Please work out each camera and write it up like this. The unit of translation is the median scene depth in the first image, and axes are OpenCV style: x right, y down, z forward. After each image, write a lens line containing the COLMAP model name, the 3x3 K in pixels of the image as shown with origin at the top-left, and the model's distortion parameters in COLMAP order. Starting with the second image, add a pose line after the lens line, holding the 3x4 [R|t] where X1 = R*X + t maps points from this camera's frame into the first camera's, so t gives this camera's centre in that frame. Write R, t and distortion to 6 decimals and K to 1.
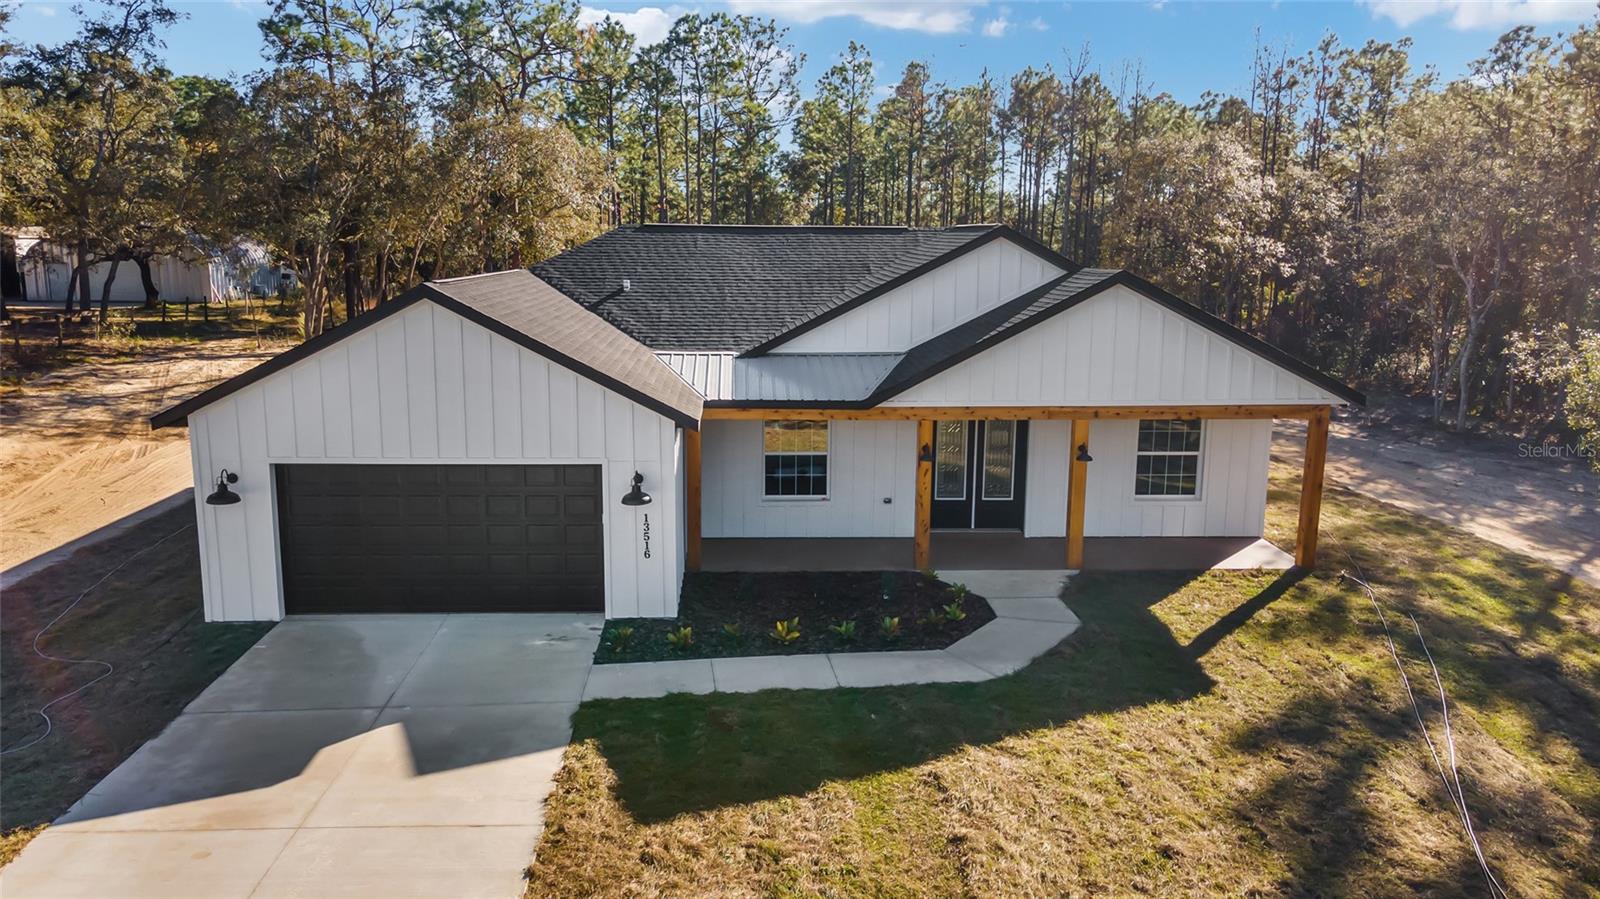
lens RADIAL K [[1172.4, 0, 800.0], [0, 1172.4, 449.5], [0, 0, 1]] dist [0.012345, 0.065525]
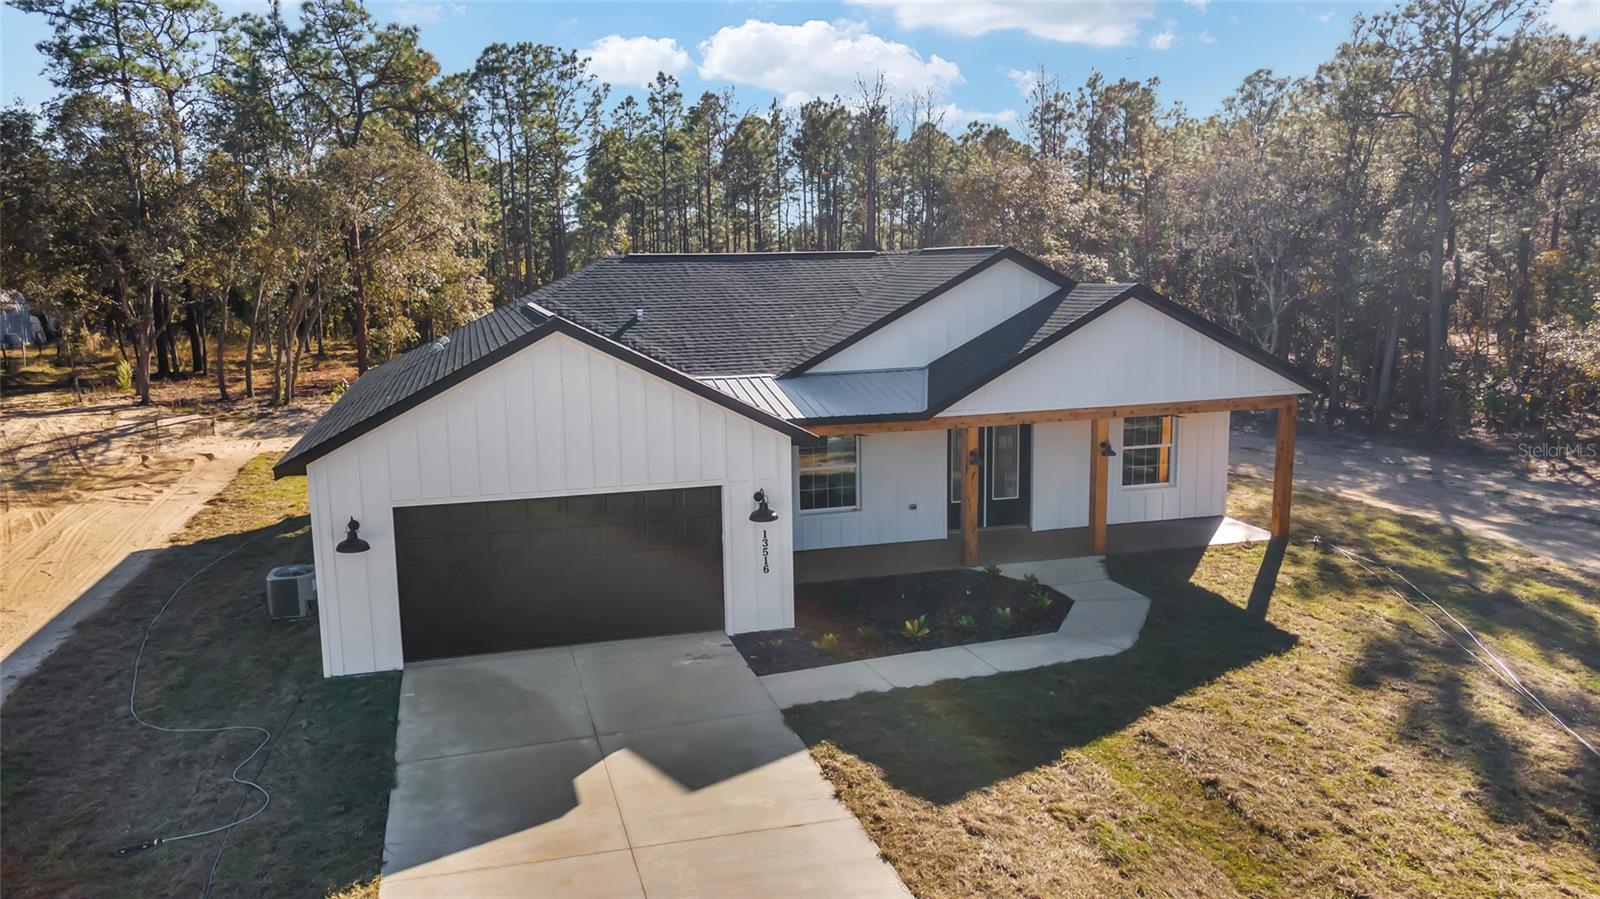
lens RADIAL K [[1172.4, 0, 800.0], [0, 1172.4, 449.5], [0, 0, 1]] dist [0.012345, 0.065525]
pose [[0.973767, -0.061534, 0.219070, -0.309993], [0.066382, 0.997684, -0.014830, 0.000808], [-0.217650, 0.028983, 0.975596, -0.021125]]
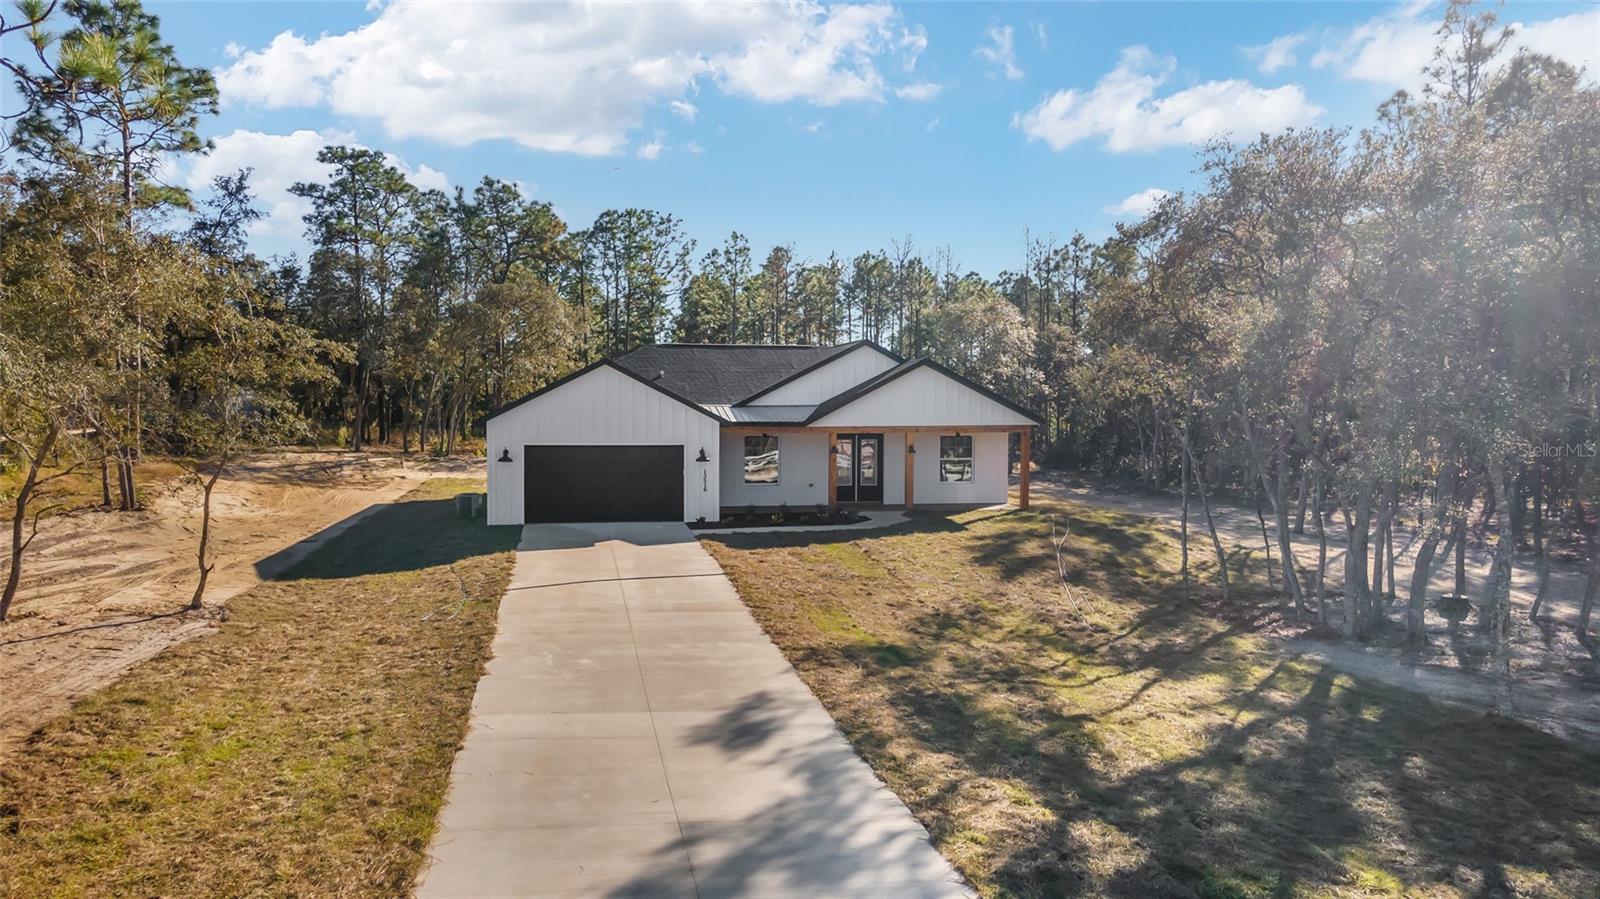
lens RADIAL K [[1178.5, 0, 800.0], [0, 1178.5, 449.5], [0, 0, 1]] dist [0.139289, -0.466424]
pose [[0.991126, -0.010684, 0.132499, -0.230488], [0.029364, 0.989739, -0.139839, 0.303956], [-0.129645, 0.142489, 0.981269, -1.027149]]
